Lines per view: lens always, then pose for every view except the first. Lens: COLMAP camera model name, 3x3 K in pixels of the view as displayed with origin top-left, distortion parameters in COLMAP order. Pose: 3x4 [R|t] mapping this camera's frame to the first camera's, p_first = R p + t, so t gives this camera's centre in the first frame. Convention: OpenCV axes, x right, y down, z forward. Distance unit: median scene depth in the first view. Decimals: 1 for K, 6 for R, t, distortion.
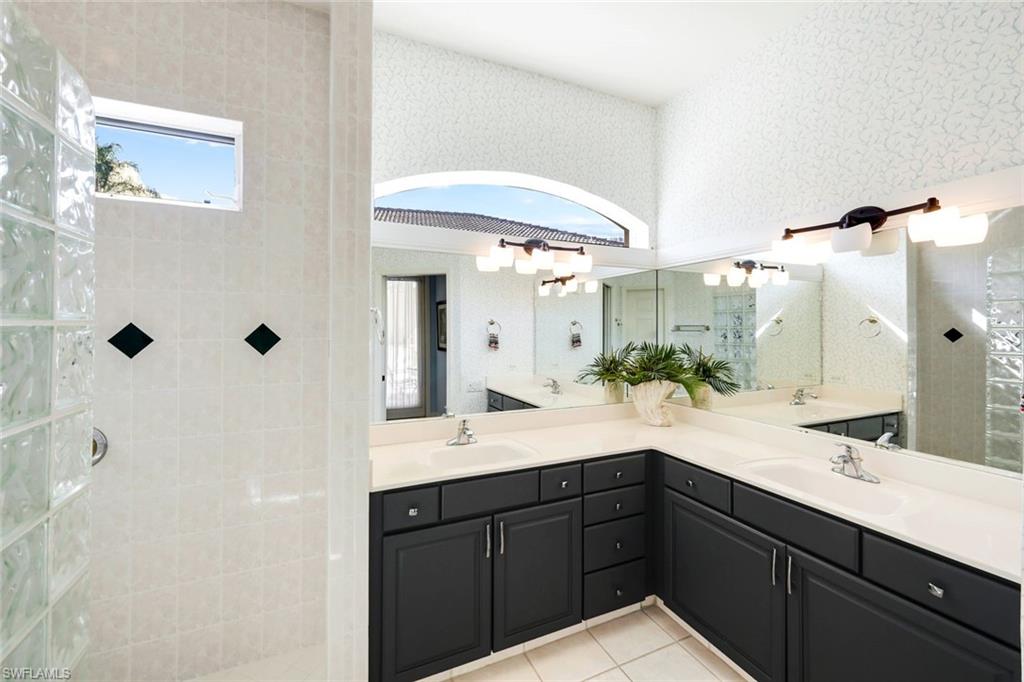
lens RADIAL K [[414.6, 0, 512.6], [0, 414.6, 327.0], [0, 0, 1]] dist [-0.001117, -0.000103]
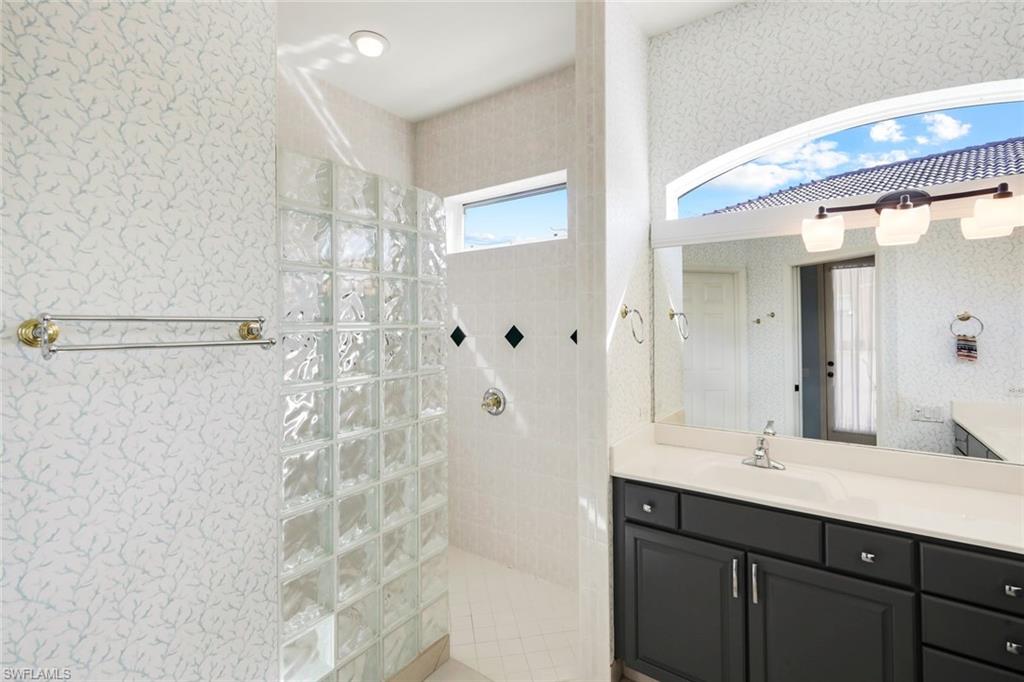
lens RADIAL K [[451.2, 0, 510.8], [0, 451.2, 324.5], [0, 0, 1]] dist [0.001896, 0.000331]
pose [[0.511315, -0.011117, -0.859322, 0.464894], [0.007878, 0.999935, -0.008248, 0.001688], [0.859357, -0.002553, 0.511369, 0.124655]]
